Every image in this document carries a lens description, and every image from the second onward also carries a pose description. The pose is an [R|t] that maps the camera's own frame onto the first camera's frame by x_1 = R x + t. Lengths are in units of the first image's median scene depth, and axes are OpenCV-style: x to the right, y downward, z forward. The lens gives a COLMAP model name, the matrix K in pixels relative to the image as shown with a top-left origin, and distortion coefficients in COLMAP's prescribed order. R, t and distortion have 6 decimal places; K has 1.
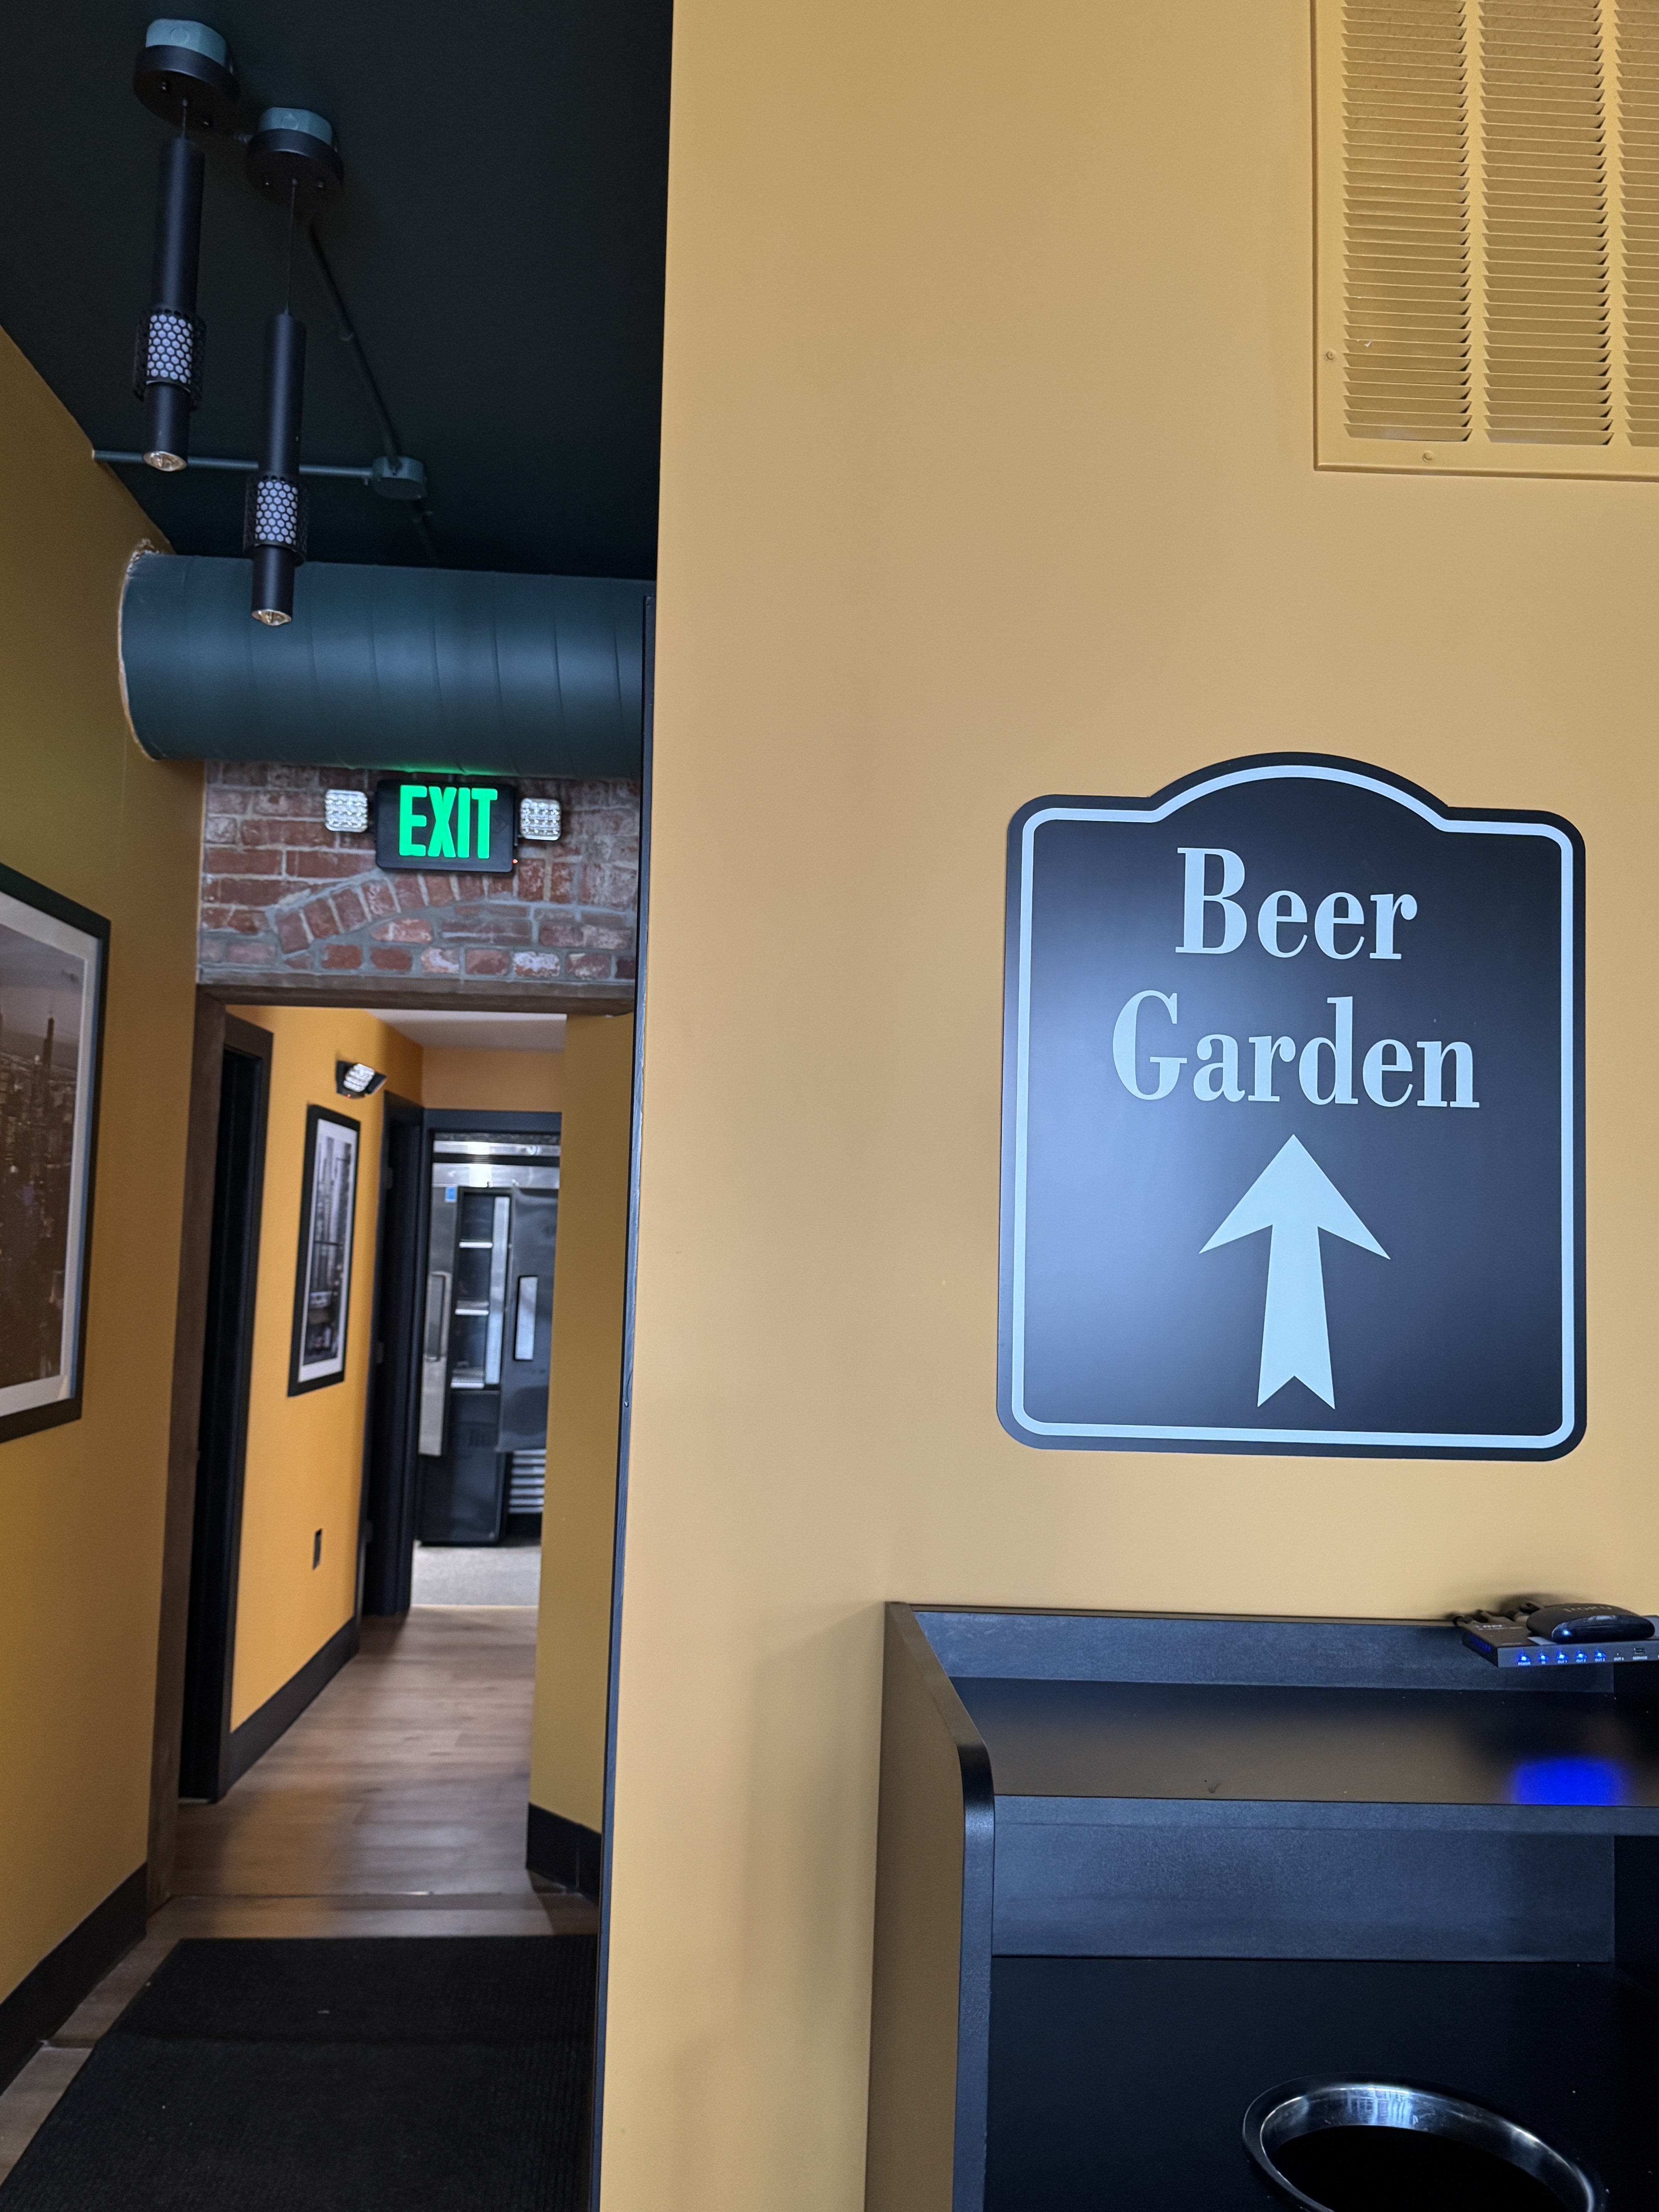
lens RADIAL K [[1642.5, 0, 827.6], [0, 1642.5, 1025.1], [0, 0, 1]] dist [0.088755, -0.139995]
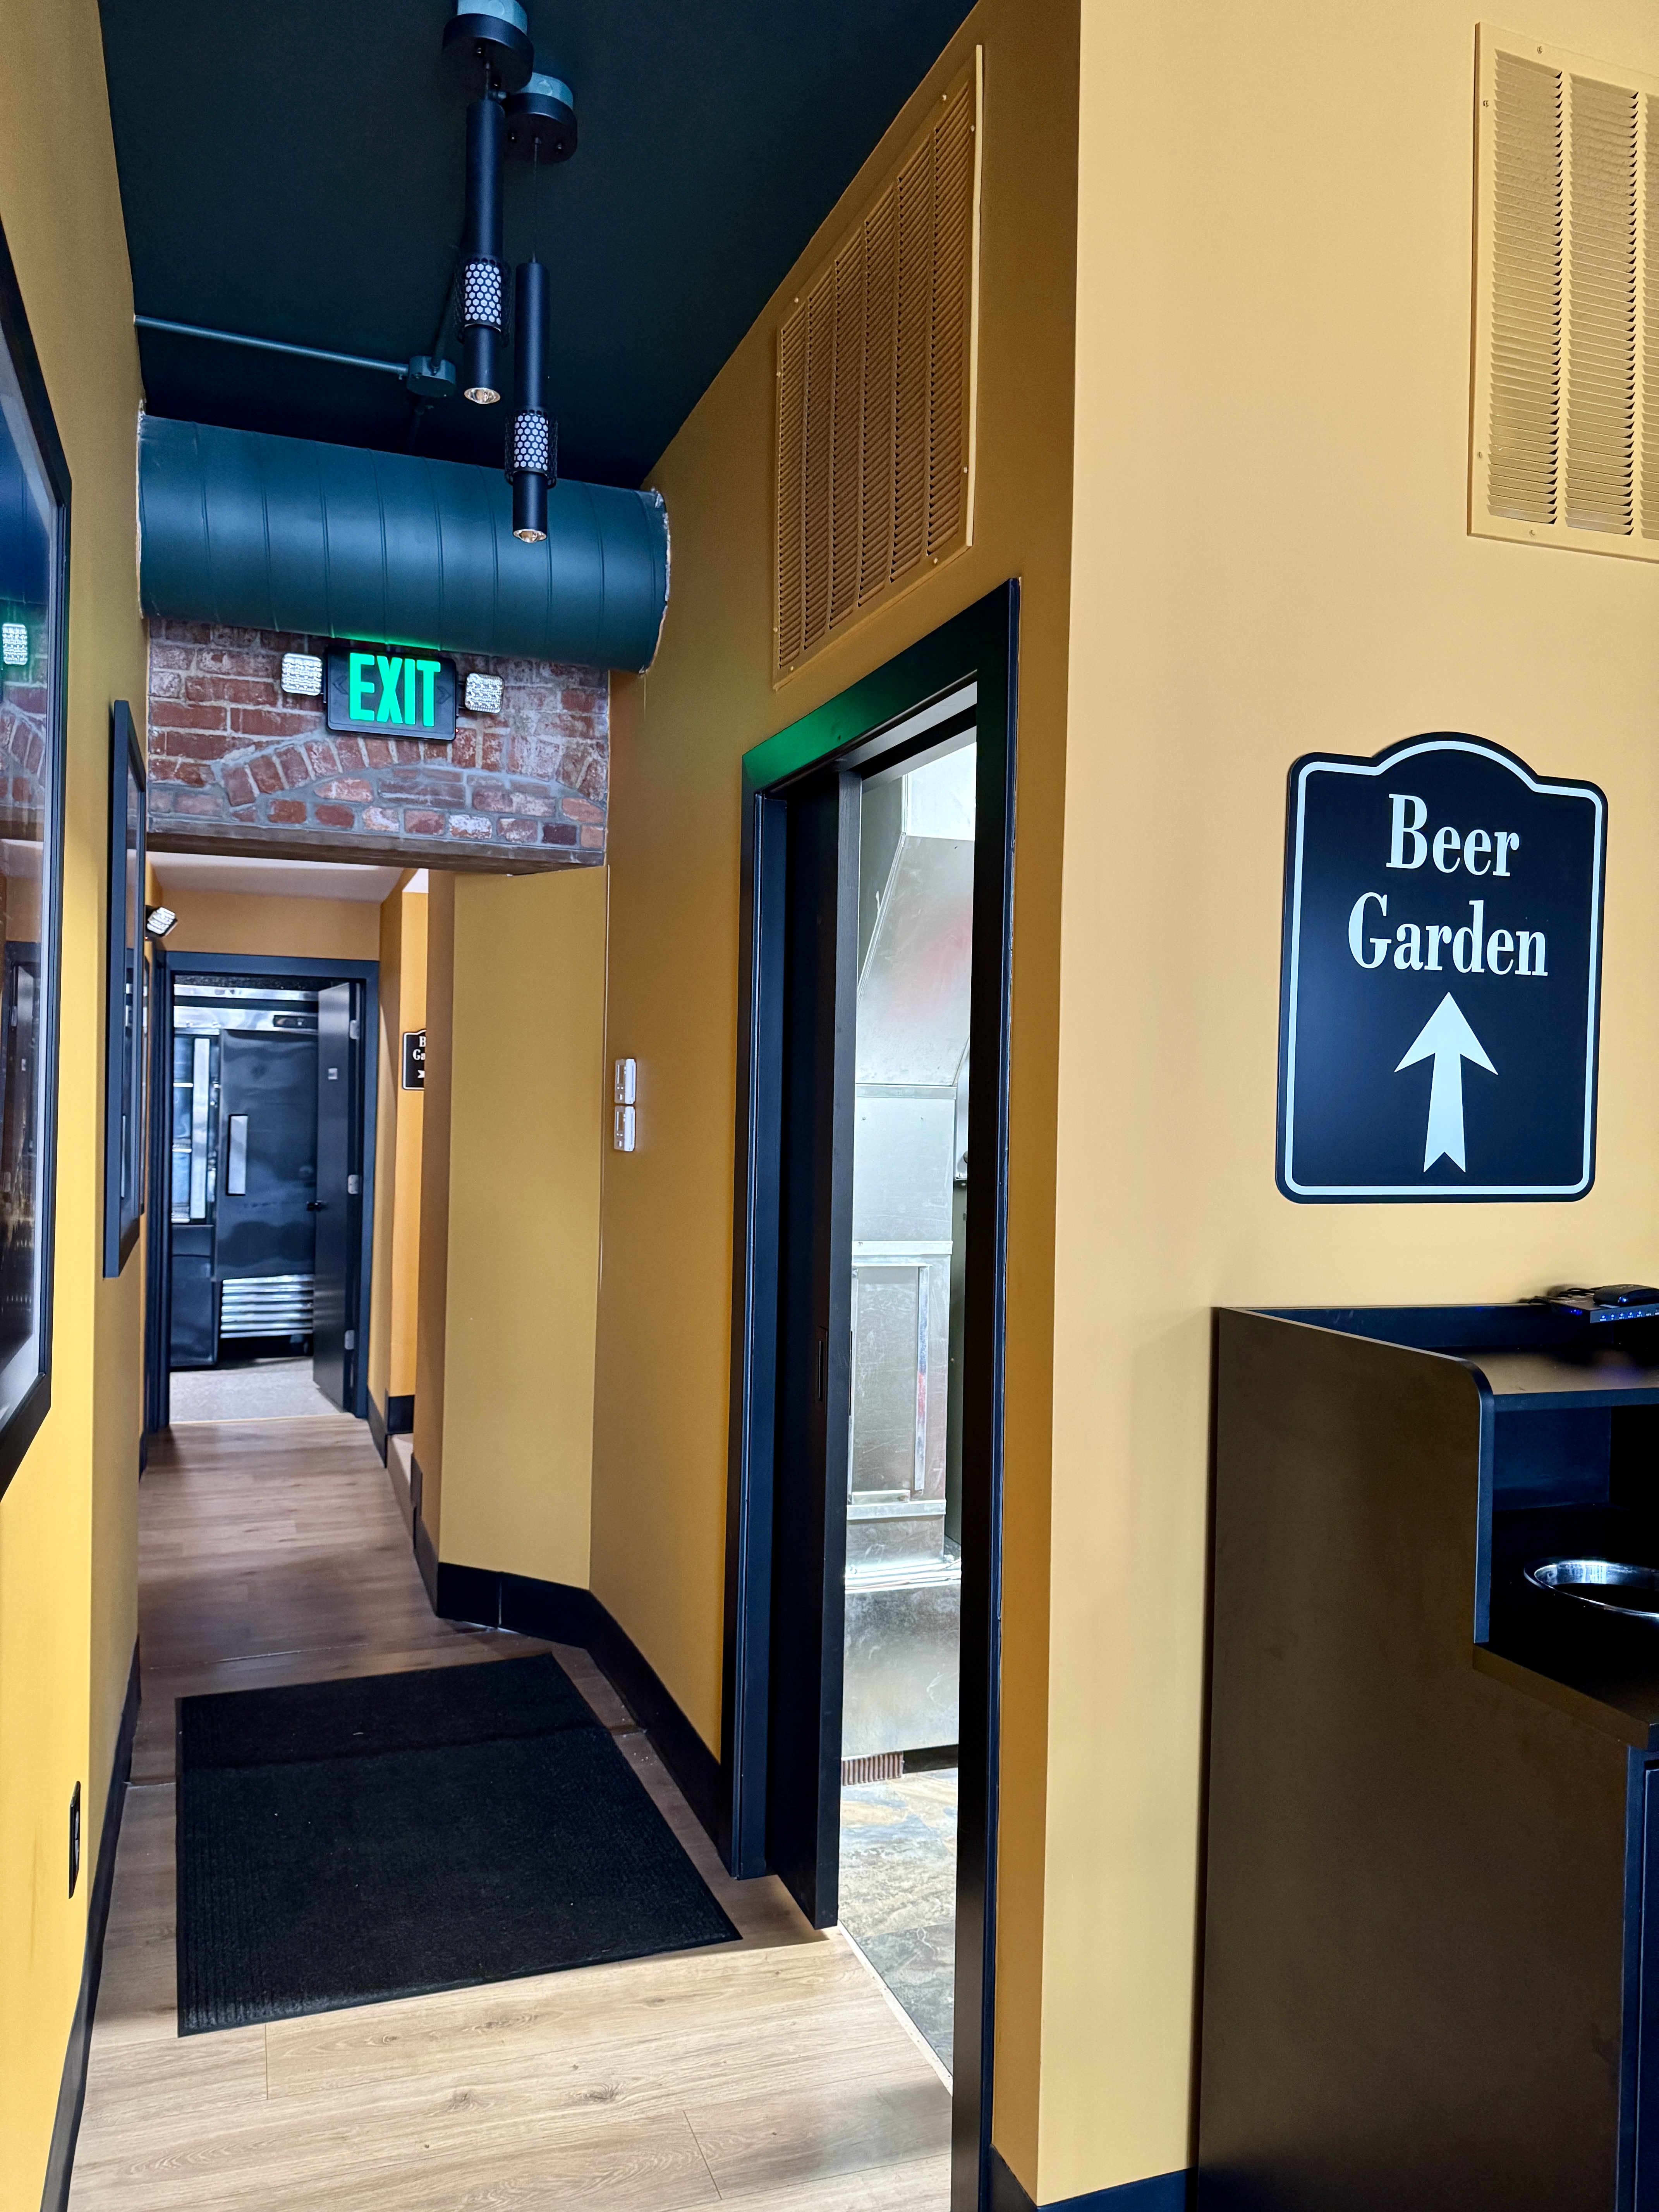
lens RADIAL K [[1552.6, 0, 829.3], [0, 1552.6, 1016.1], [0, 0, 1]] dist [0.006952, -0.001254]
pose [[0.959336, 0.007370, 0.282172, -0.241931], [-0.031879, 0.996092, 0.082368, -0.003757], [-0.280462, -0.088014, 0.955822, -0.068956]]
